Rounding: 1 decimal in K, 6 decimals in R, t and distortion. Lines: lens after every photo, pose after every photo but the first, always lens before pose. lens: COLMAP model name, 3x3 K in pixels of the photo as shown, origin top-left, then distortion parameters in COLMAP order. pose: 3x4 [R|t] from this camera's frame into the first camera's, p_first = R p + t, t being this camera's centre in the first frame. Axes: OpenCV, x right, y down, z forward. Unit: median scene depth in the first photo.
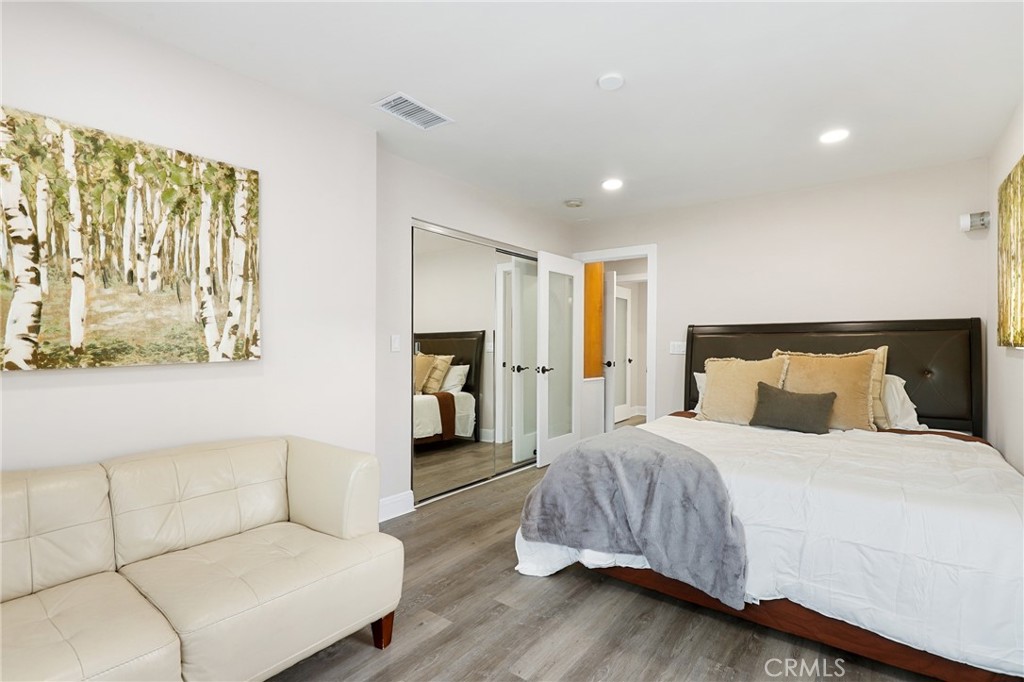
lens RADIAL K [[469.5, 0, 512.0], [0, 469.5, 341.0], [0, 0, 1]] dist [0.000720, -0.000003]
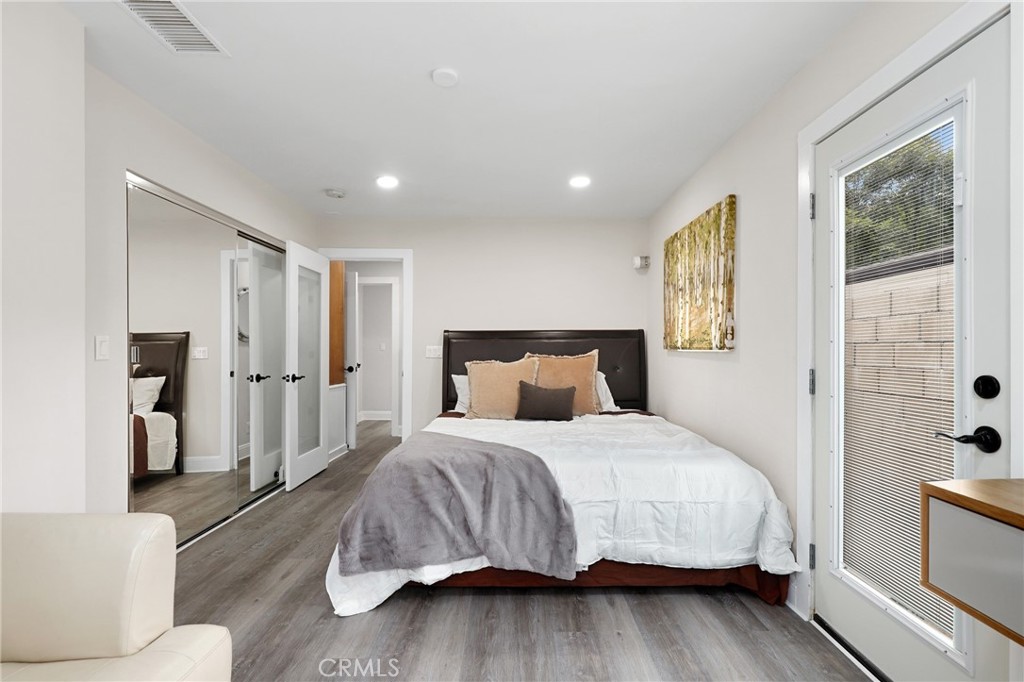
lens RADIAL K [[462.4, 0, 512.5], [0, 462.4, 348.2], [0, 0, 1]] dist [0.003625, 0.000258]
pose [[0.803650, -0.002703, 0.595097, -0.229125], [-0.001293, 0.999979, 0.006288, -0.000397], [-0.595101, -0.005823, 0.803630, 0.136065]]
